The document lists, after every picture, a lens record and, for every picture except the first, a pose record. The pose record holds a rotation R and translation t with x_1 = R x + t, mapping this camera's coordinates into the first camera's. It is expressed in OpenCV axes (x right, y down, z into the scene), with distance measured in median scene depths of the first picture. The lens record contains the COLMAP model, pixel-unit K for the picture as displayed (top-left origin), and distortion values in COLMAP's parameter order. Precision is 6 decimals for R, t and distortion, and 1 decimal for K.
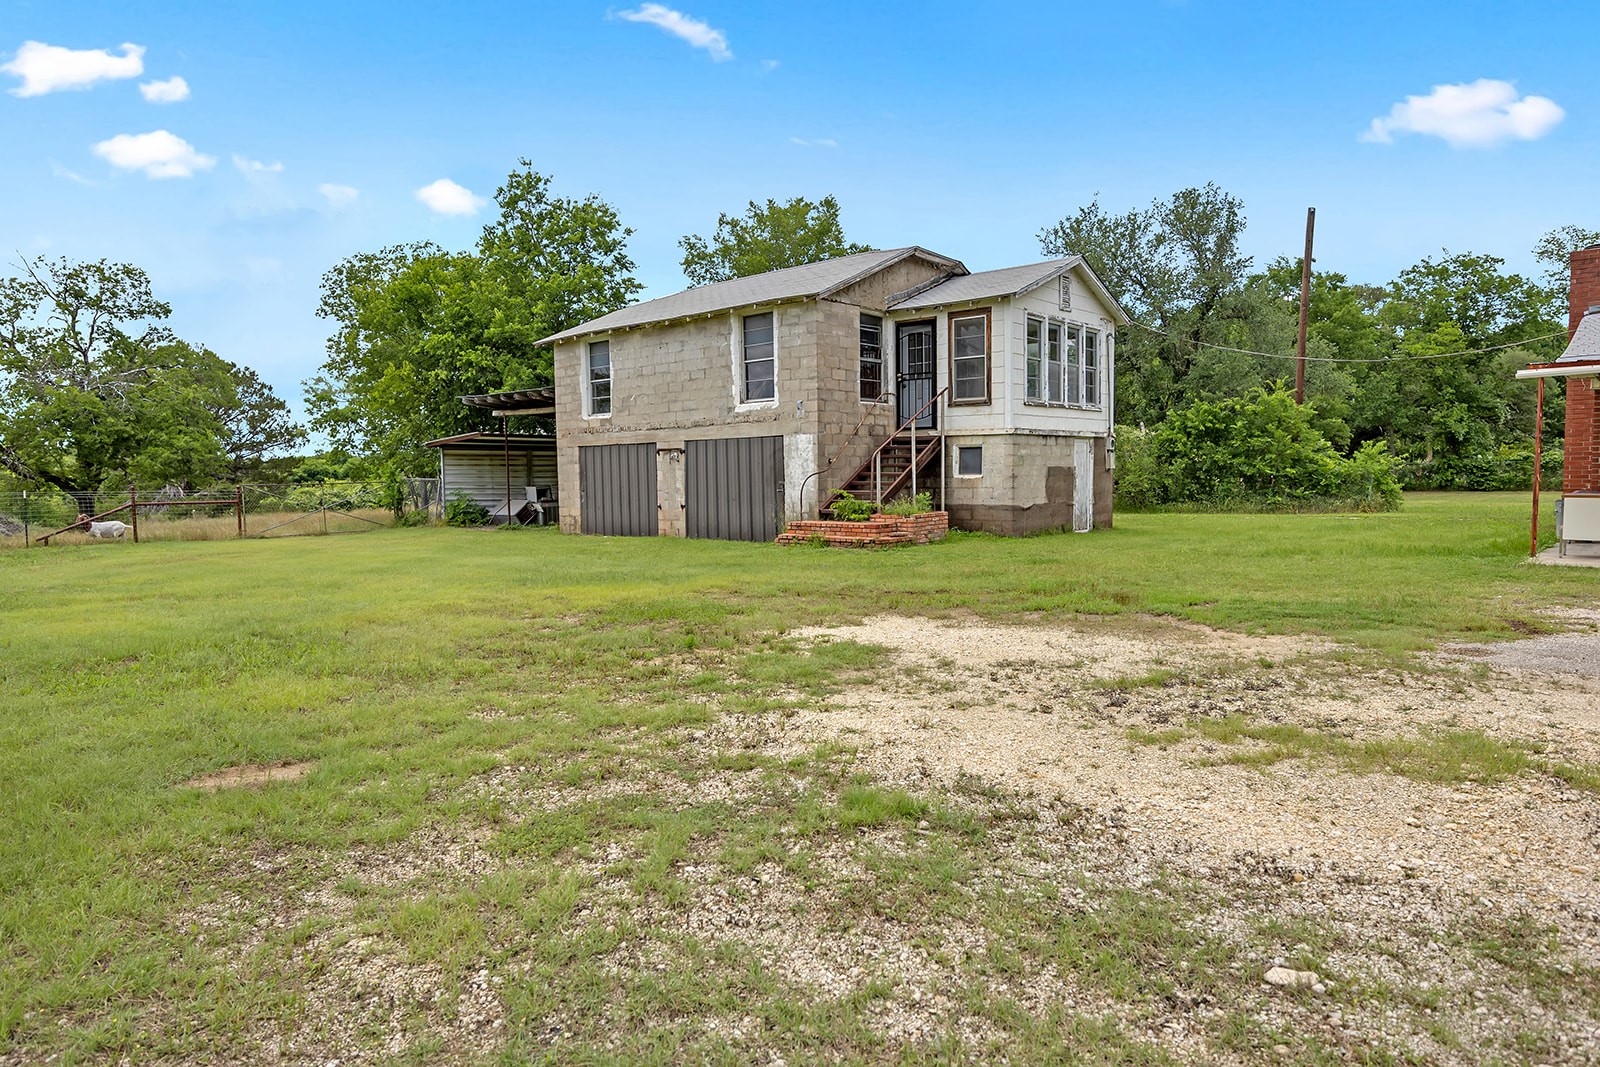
lens RADIAL K [[1040.9, 0, 800.0], [0, 1040.9, 516.8], [0, 0, 1]] dist [-0.002532, -0.001994]
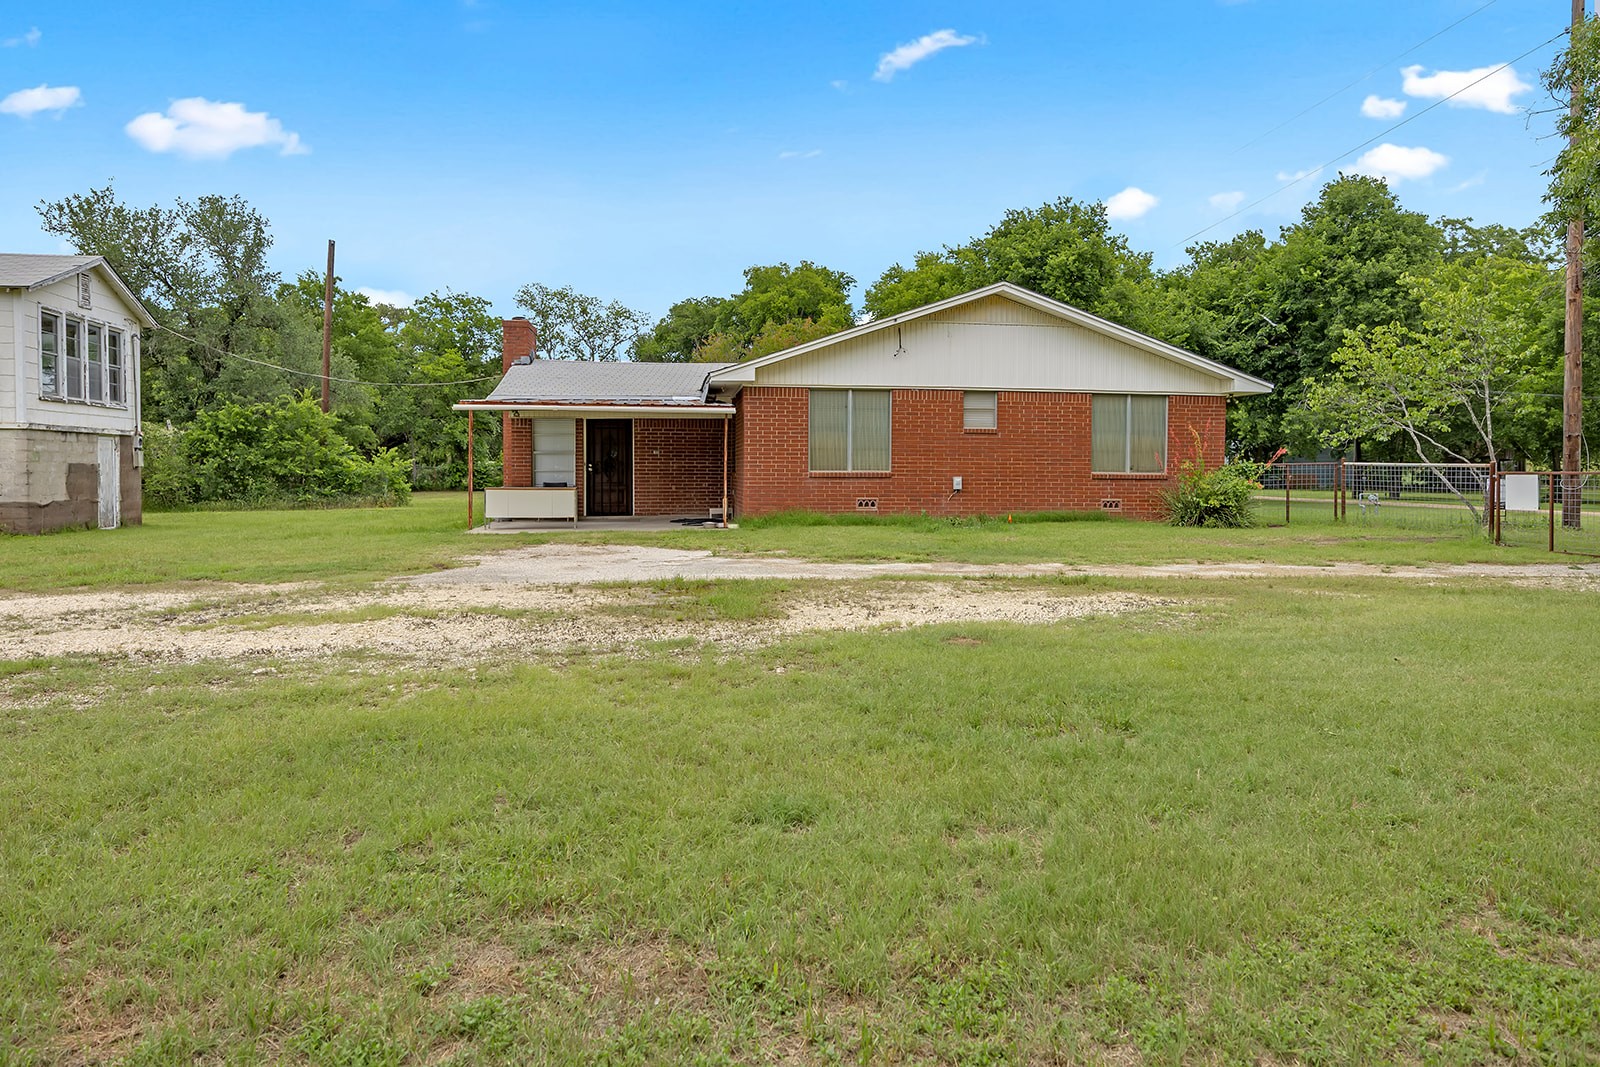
lens RADIAL K [[1040.9, 0, 800.0], [0, 1040.9, 516.8], [0, 0, 1]] dist [-0.002532, -0.001994]
pose [[0.649724, -0.018915, 0.759935, -0.042480], [0.020485, 0.999763, 0.007370, 0.006716], [-0.759894, 0.010779, 0.649957, -0.117687]]
